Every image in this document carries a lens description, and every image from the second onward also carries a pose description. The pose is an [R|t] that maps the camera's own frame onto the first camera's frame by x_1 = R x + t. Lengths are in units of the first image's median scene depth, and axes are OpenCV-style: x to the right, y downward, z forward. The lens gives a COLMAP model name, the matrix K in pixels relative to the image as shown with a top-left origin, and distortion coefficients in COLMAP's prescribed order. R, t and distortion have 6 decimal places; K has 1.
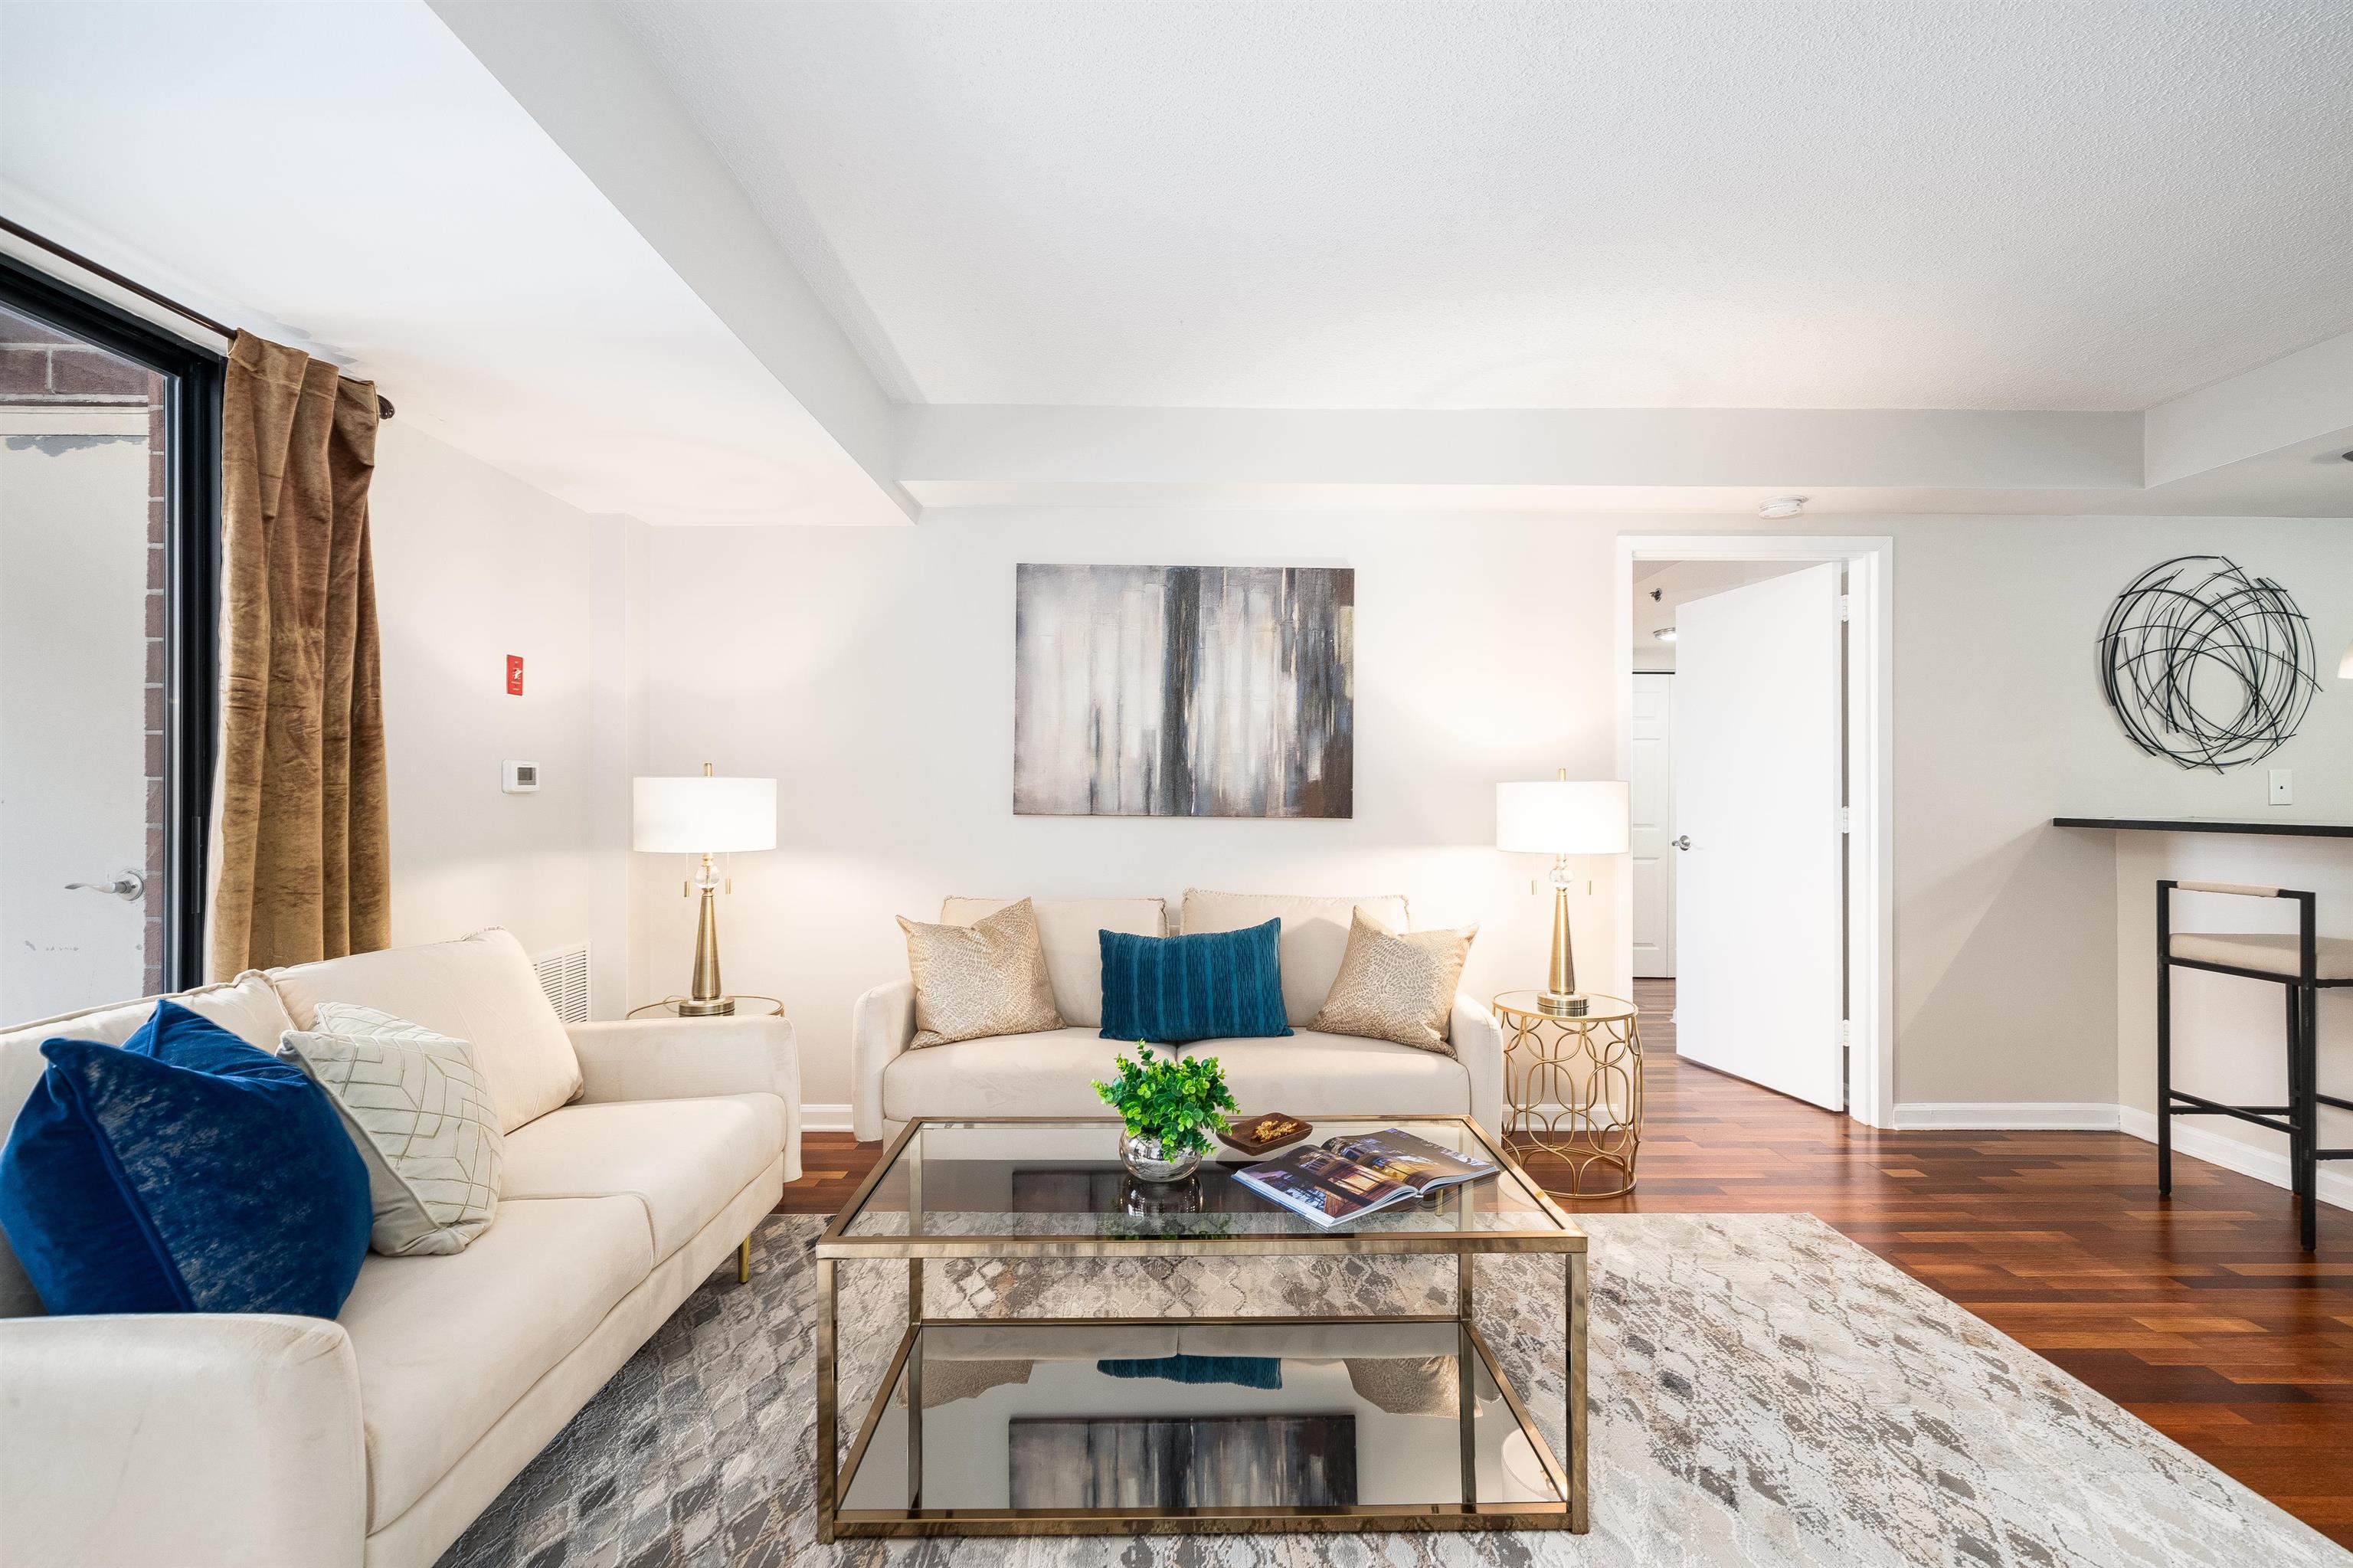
lens RADIAL K [[1012.6, 0, 1174.1], [0, 1012.6, 783.2], [0, 0, 1]] dist [-0.001903, 0.002273]
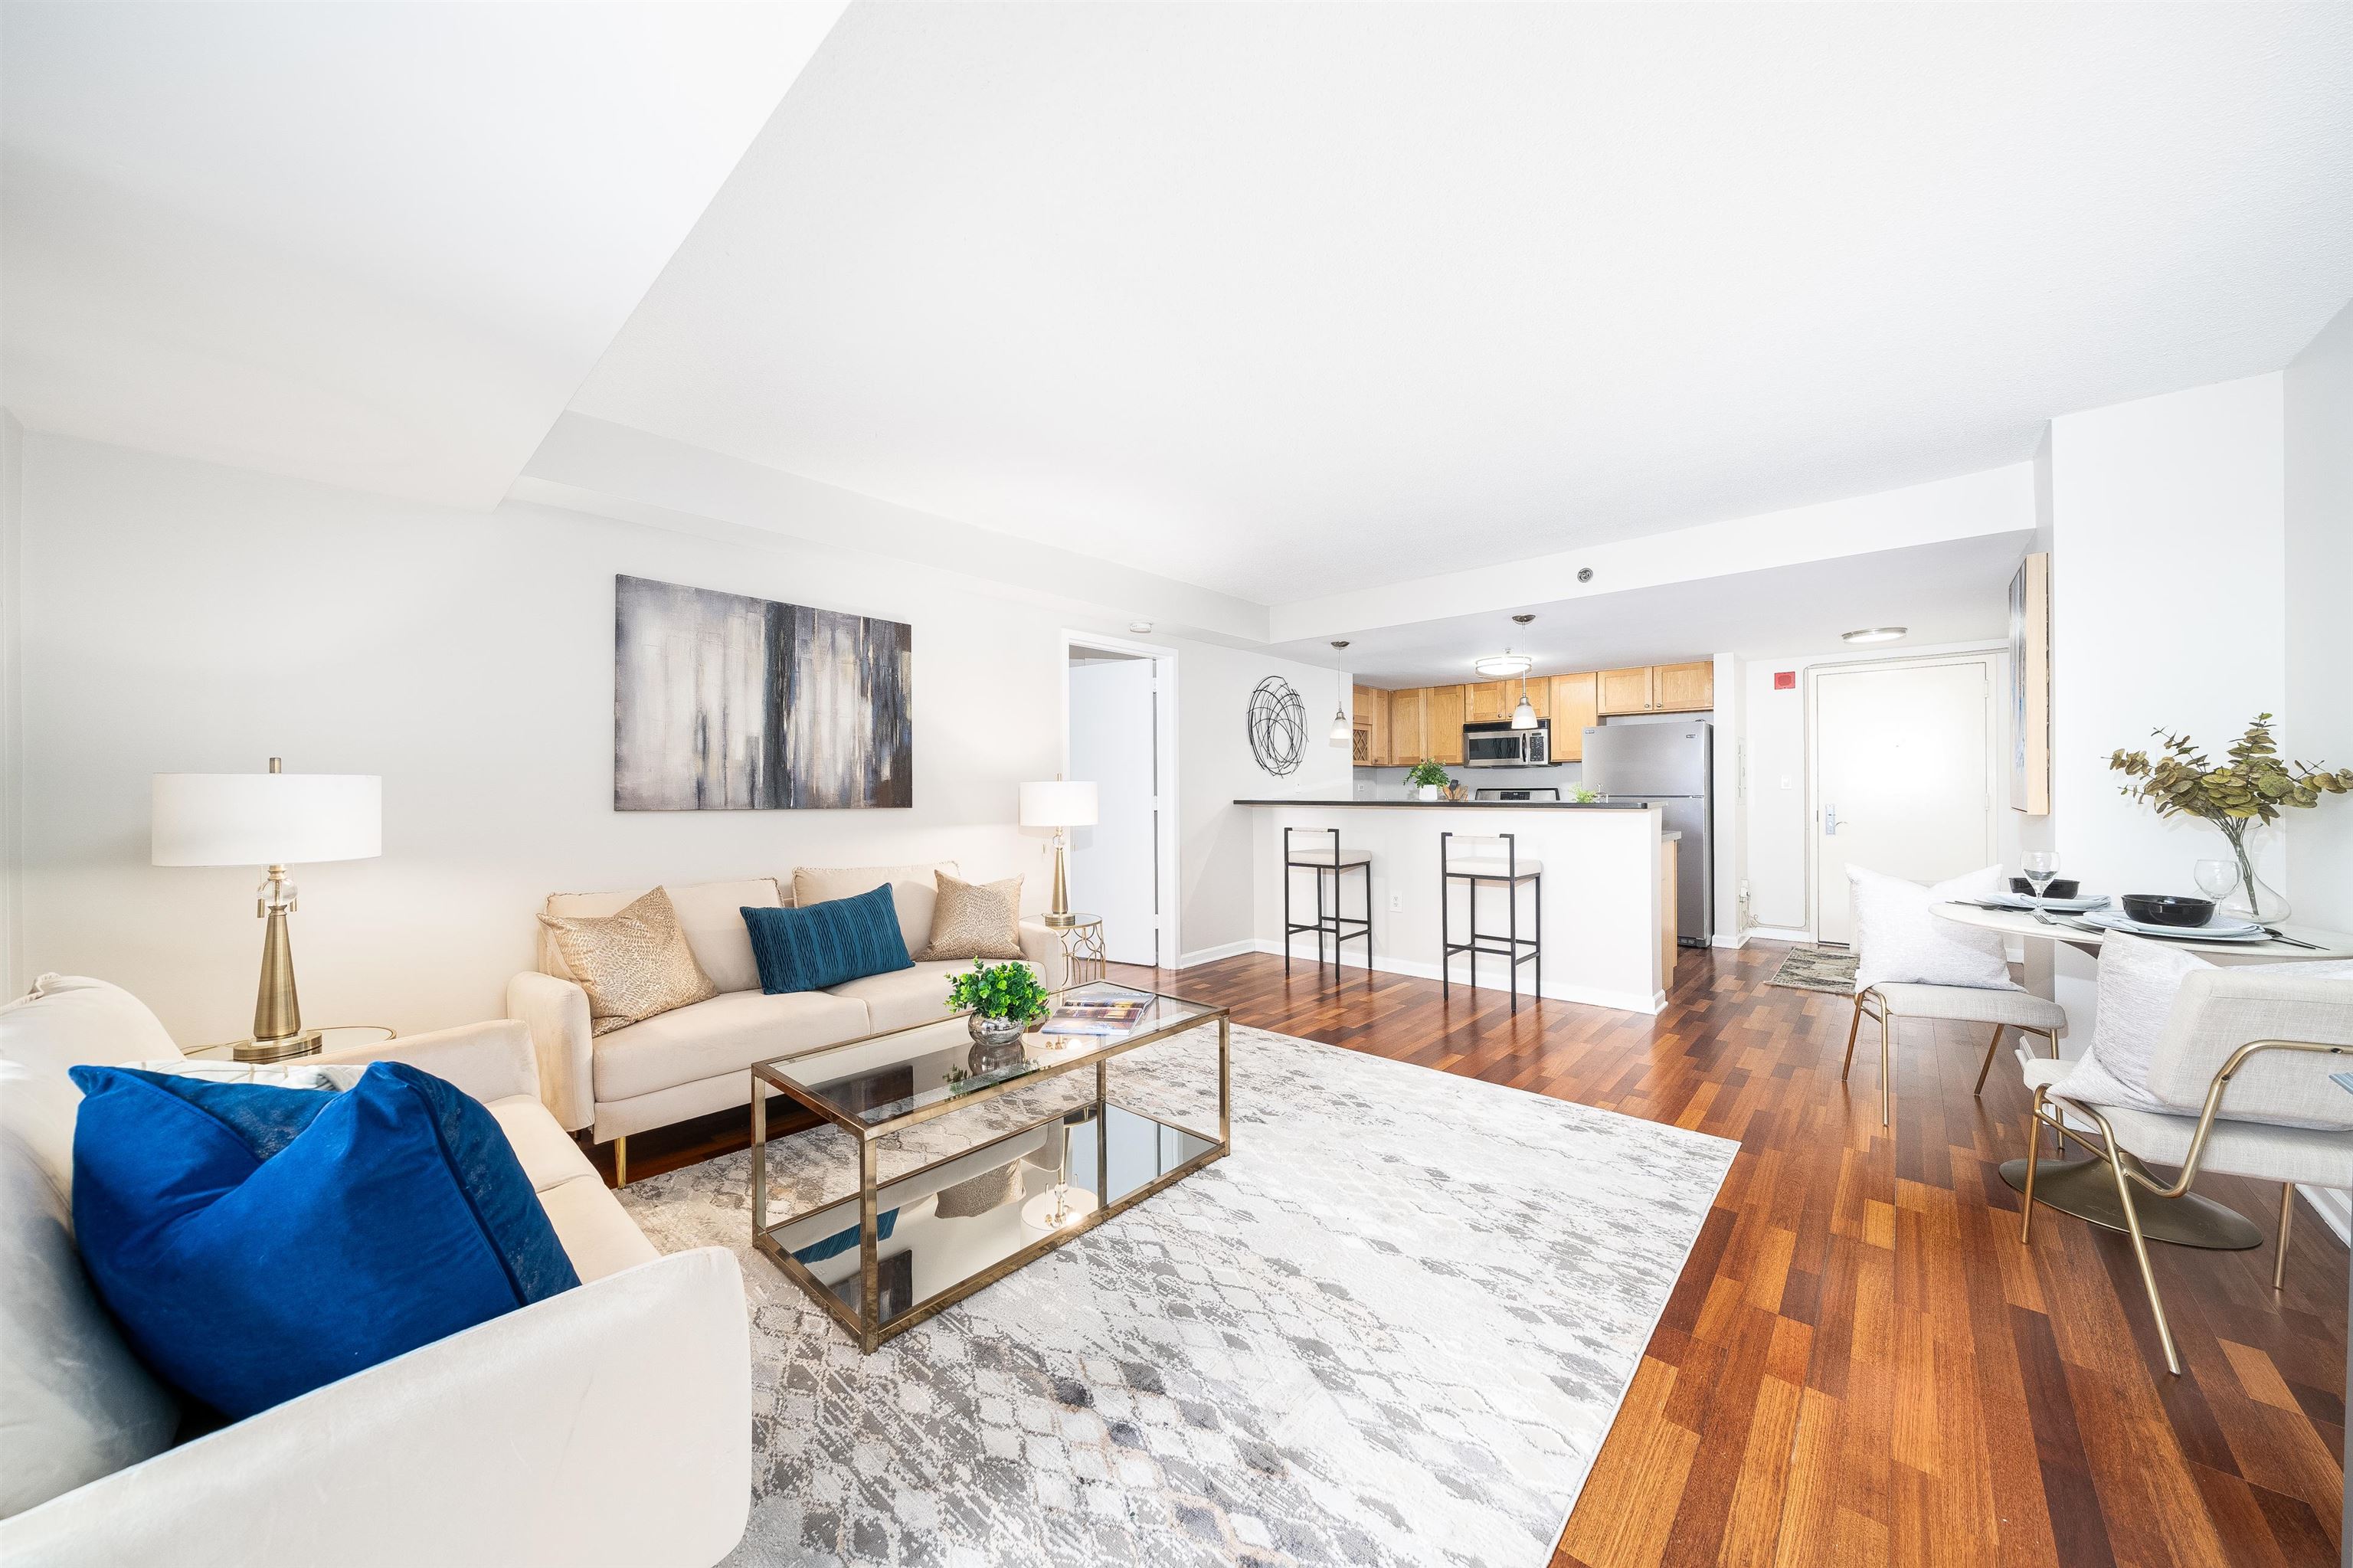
lens RADIAL K [[808.4, 0, 1184.8], [0, 808.4, 789.7], [0, 0, 1]] dist [-0.005859, -0.000105]
pose [[0.674822, -0.005510, 0.737960, -0.378561], [-0.000260, 0.999970, 0.007704, 0.001667], [-0.737981, -0.005391, 0.674800, -0.005112]]
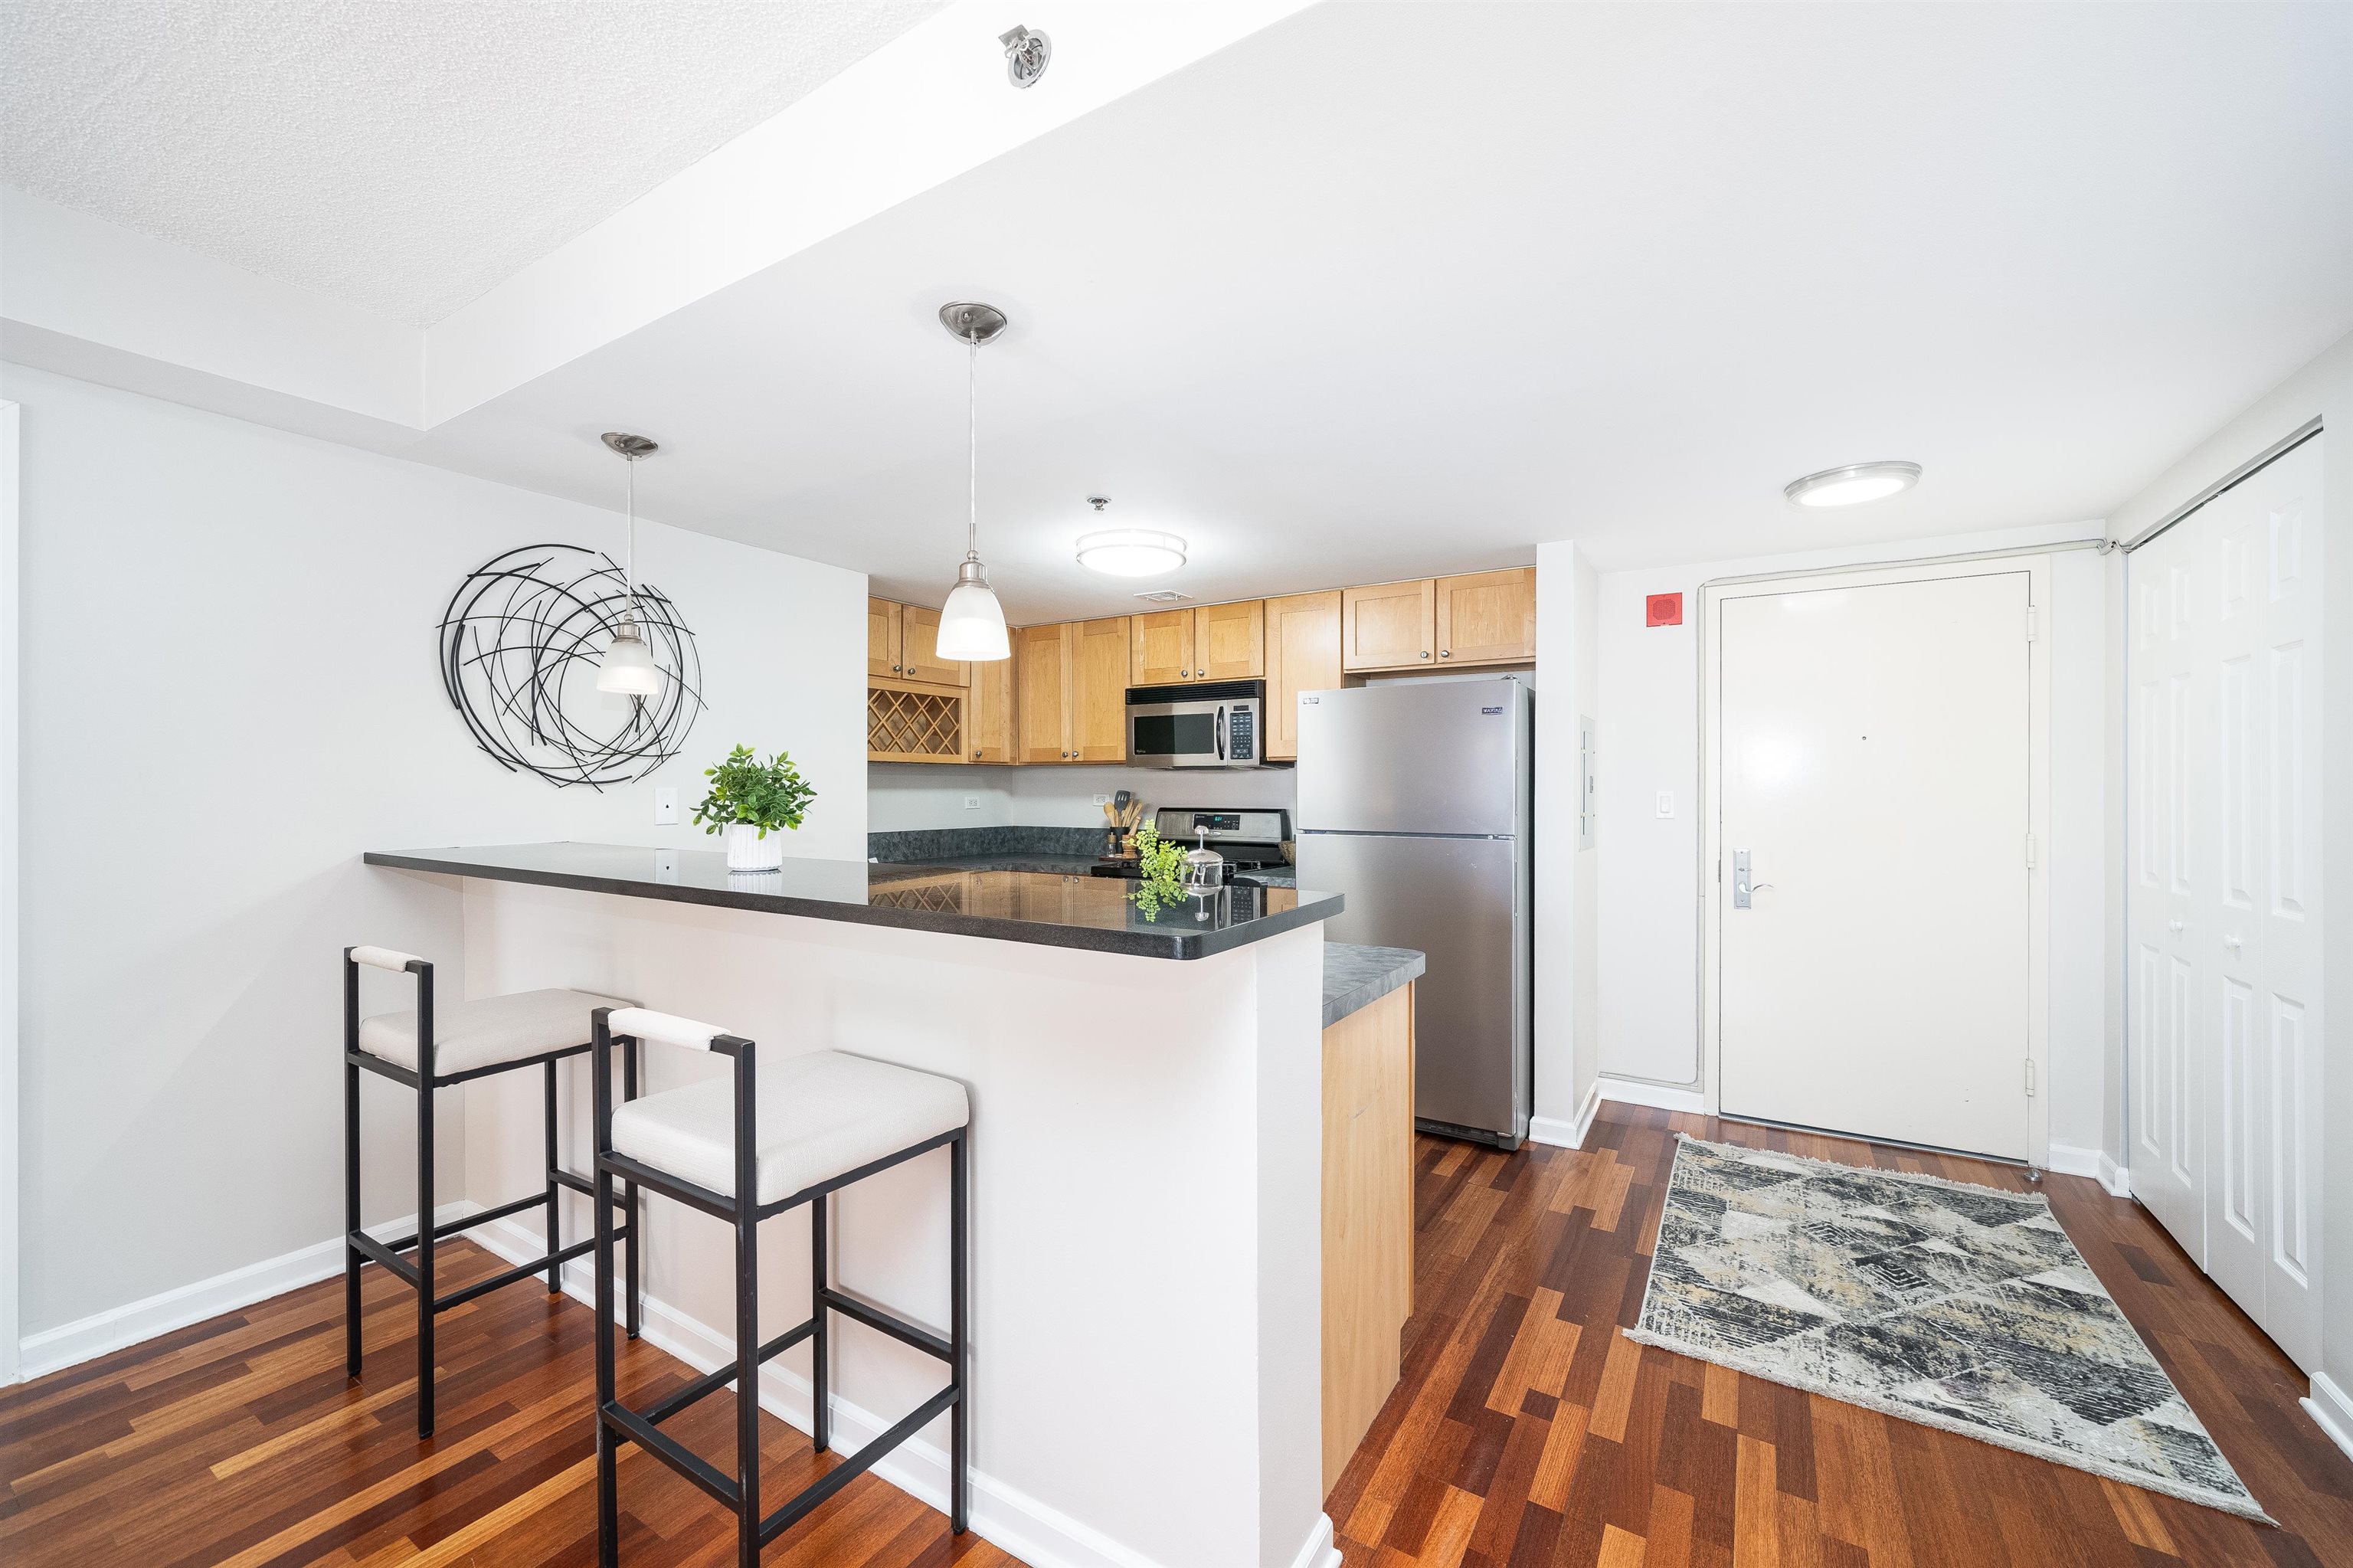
lens RADIAL K [[918.7, 0, 1185.4], [0, 918.7, 792.8], [0, 0, 1]] dist [-0.001885, -0.000039]
pose [[0.530742, -0.006723, 0.847507, 0.624391], [-0.007681, 0.999889, 0.012742, -0.023938], [-0.847499, -0.013272, 0.530632, 0.120588]]
